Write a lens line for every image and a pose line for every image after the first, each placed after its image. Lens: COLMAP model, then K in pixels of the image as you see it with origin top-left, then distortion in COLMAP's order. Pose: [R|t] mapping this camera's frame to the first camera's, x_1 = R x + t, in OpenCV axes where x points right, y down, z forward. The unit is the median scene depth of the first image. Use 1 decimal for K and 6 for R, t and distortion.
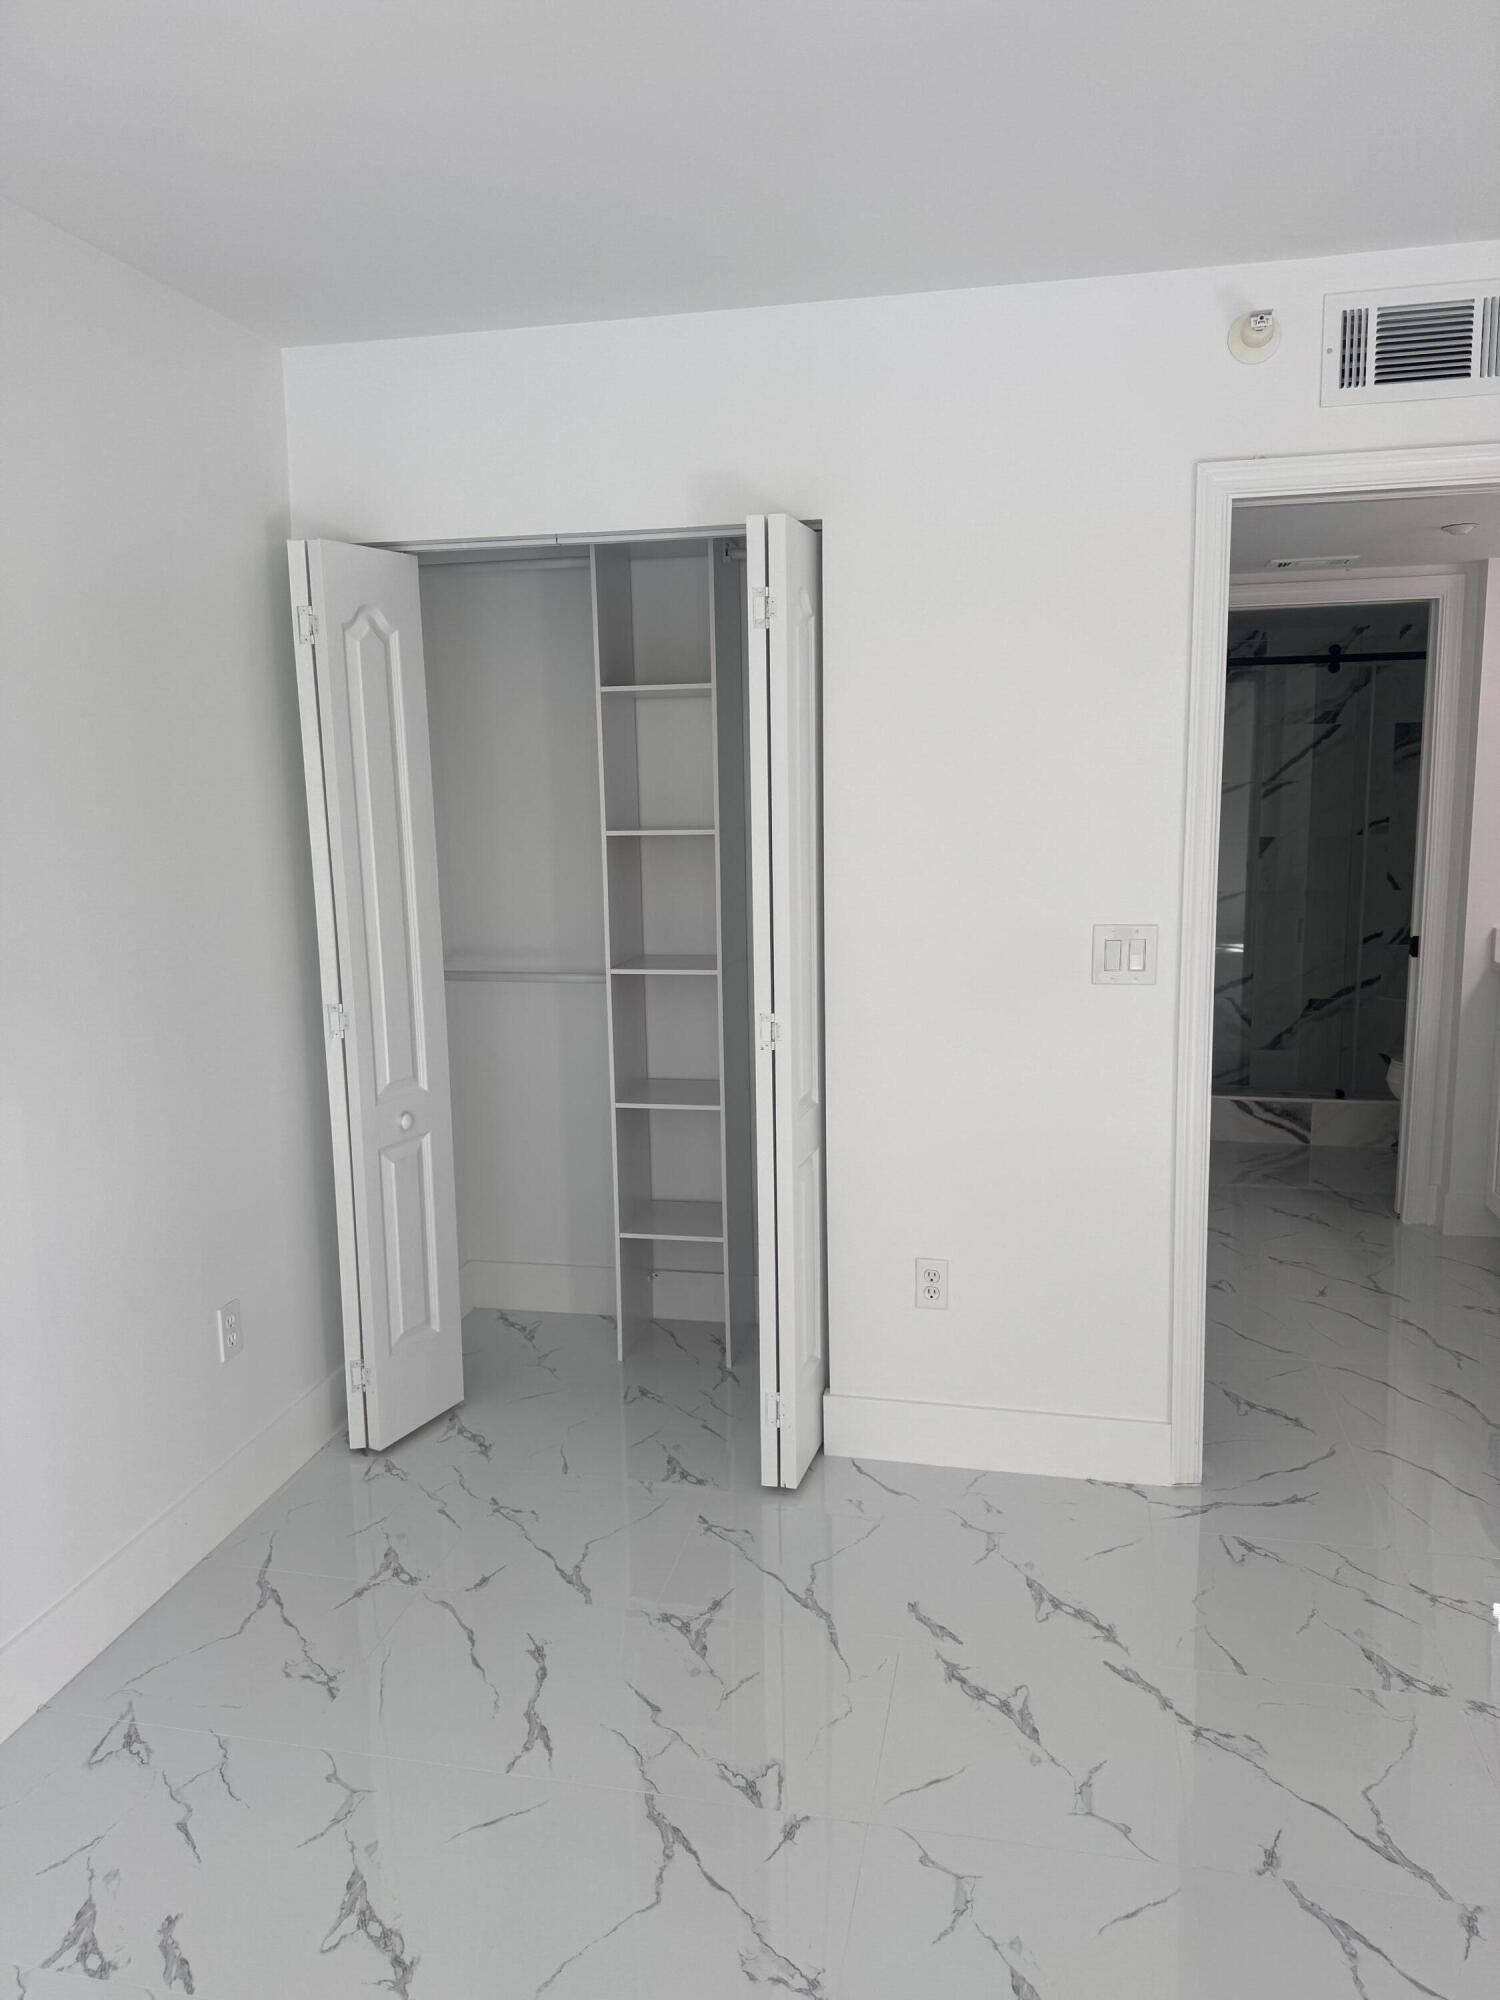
lens RADIAL K [[1407.5, 0, 774.7], [0, 1407.5, 1001.9], [0, 0, 1]] dist [0.127922, -0.203167]
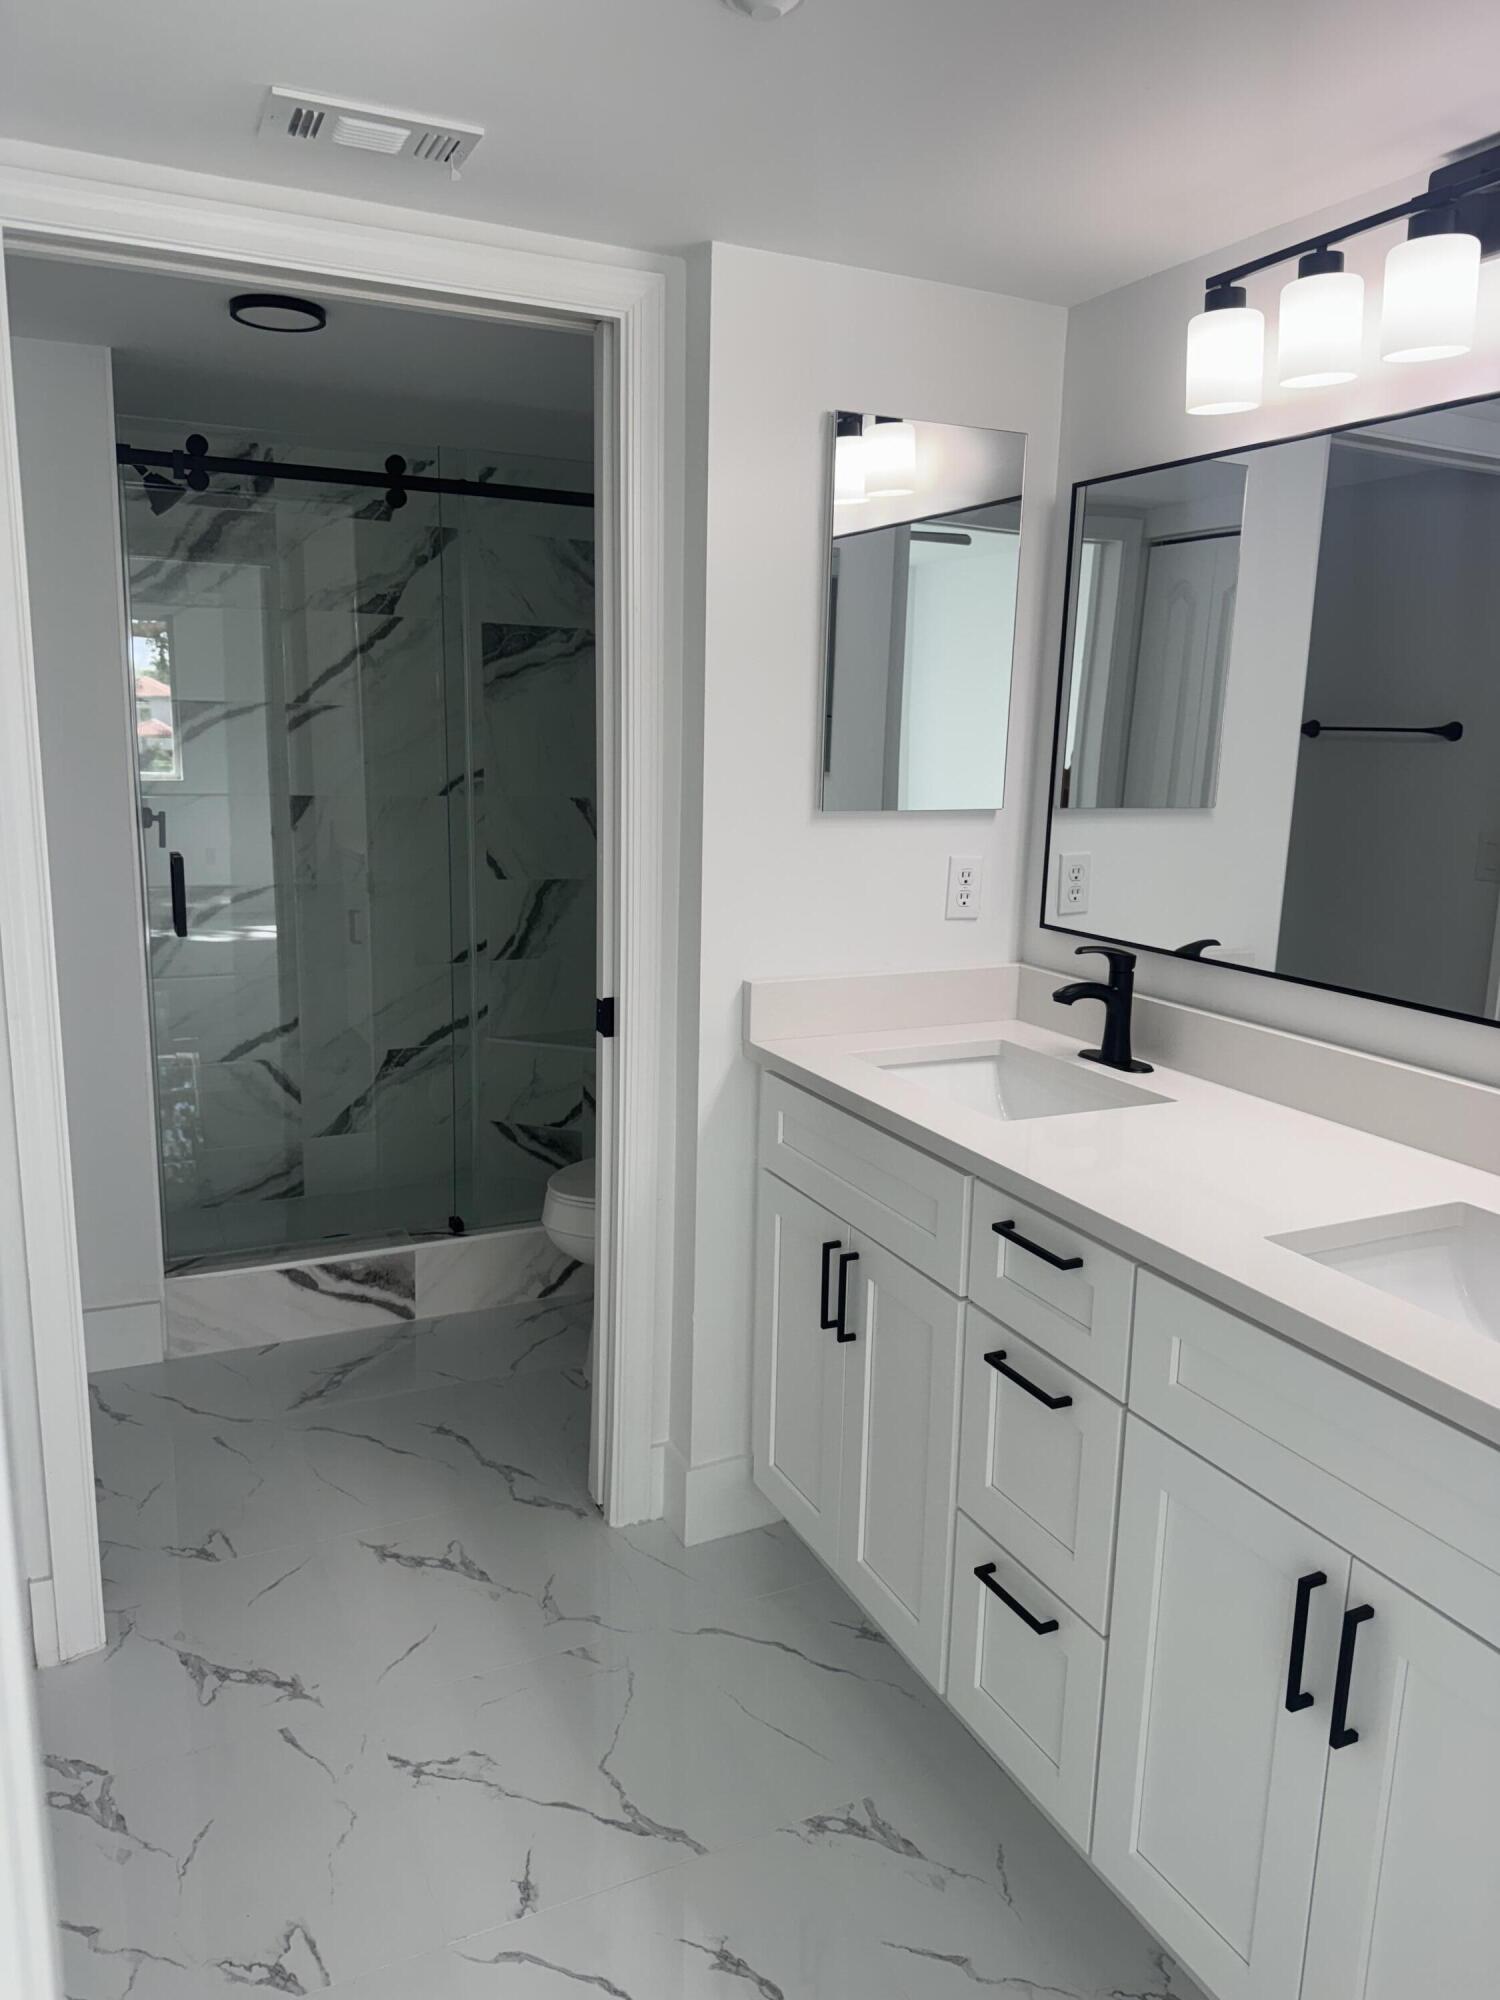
lens RADIAL K [[1407.5, 0, 774.7], [0, 1407.5, 1001.9], [0, 0, 1]] dist [0.127922, -0.203167]
pose [[0.792253, -0.079210, 0.605030, 0.132217], [0.057145, 0.996812, 0.055674, -0.050915], [-0.607511, -0.009533, 0.794254, 0.400154]]
